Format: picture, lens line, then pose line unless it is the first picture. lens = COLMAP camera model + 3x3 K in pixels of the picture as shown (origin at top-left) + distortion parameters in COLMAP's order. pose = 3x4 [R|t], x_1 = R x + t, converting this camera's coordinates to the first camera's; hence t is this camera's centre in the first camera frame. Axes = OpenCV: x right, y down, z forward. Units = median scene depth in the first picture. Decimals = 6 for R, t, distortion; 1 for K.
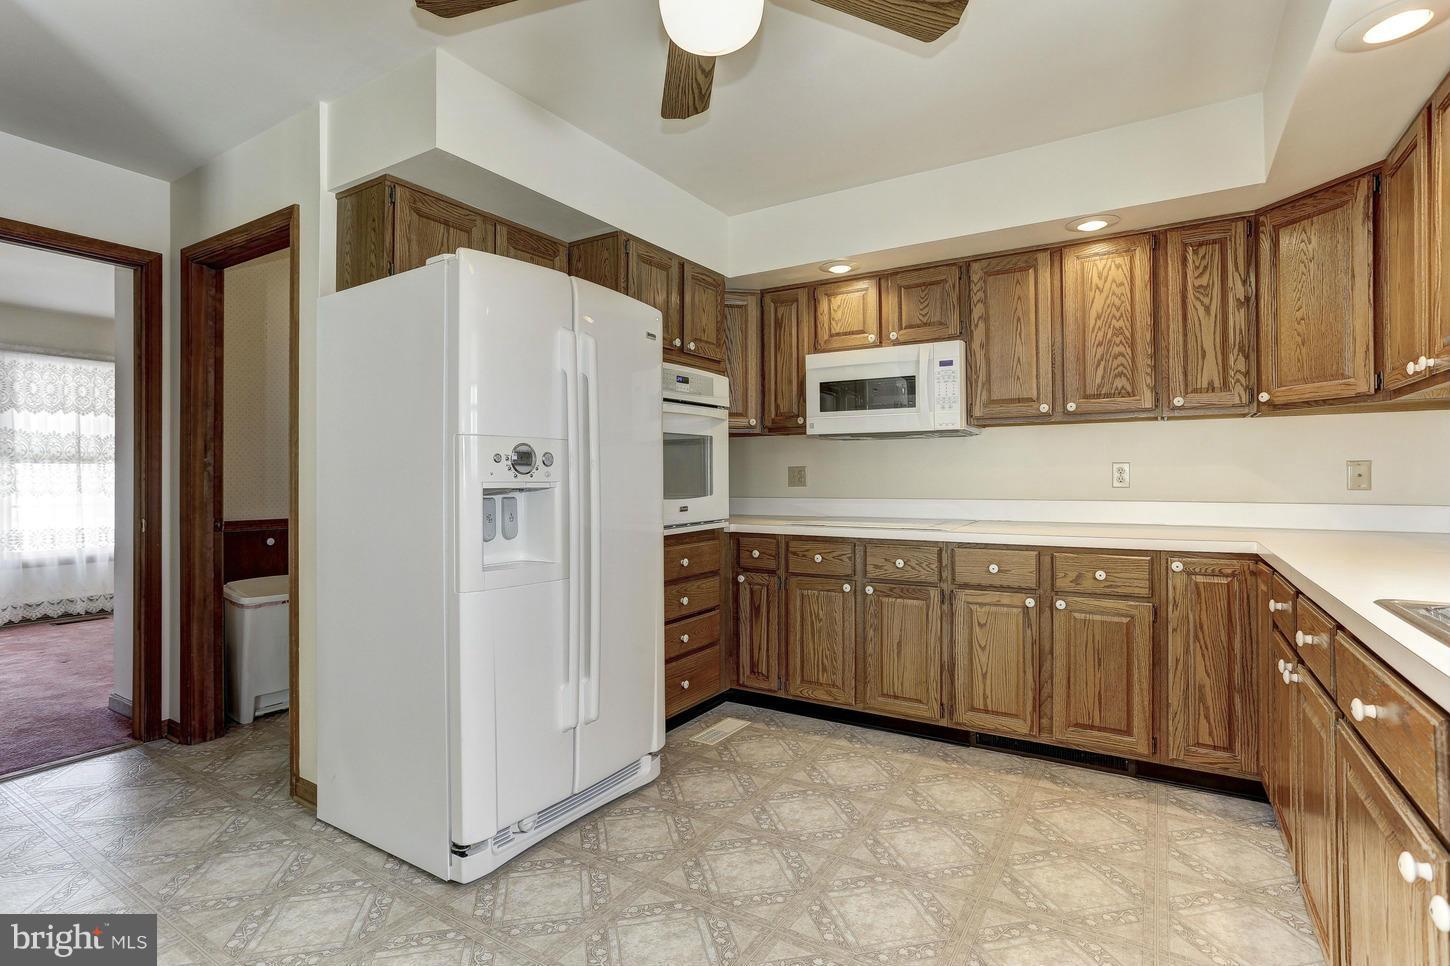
lens RADIAL K [[714.4, 0, 713.4], [0, 714.4, 473.0], [0, 0, 1]] dist [-0.021879, 0.006062]
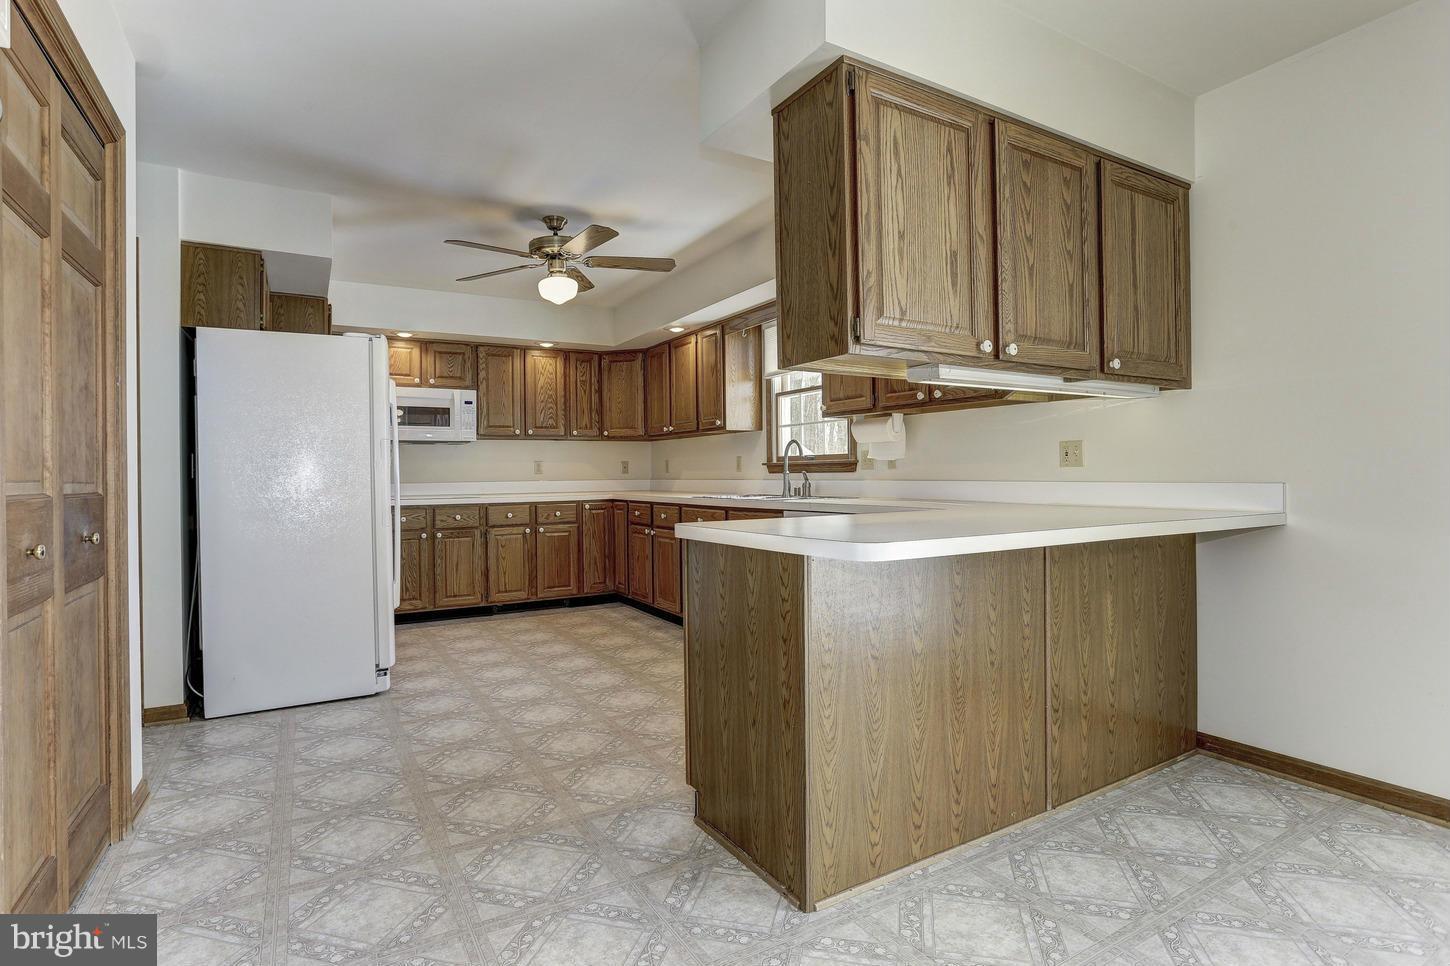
lens RADIAL K [[714.4, 0, 720.1], [0, 714.4, 478.1], [0, 0, 1]] dist [-0.021879, 0.006062]
pose [[0.462271, -0.007549, 0.886707, -1.018206], [0.004984, 0.999970, 0.005915, 0.025172], [-0.886725, 0.001685, 0.462294, -0.377419]]
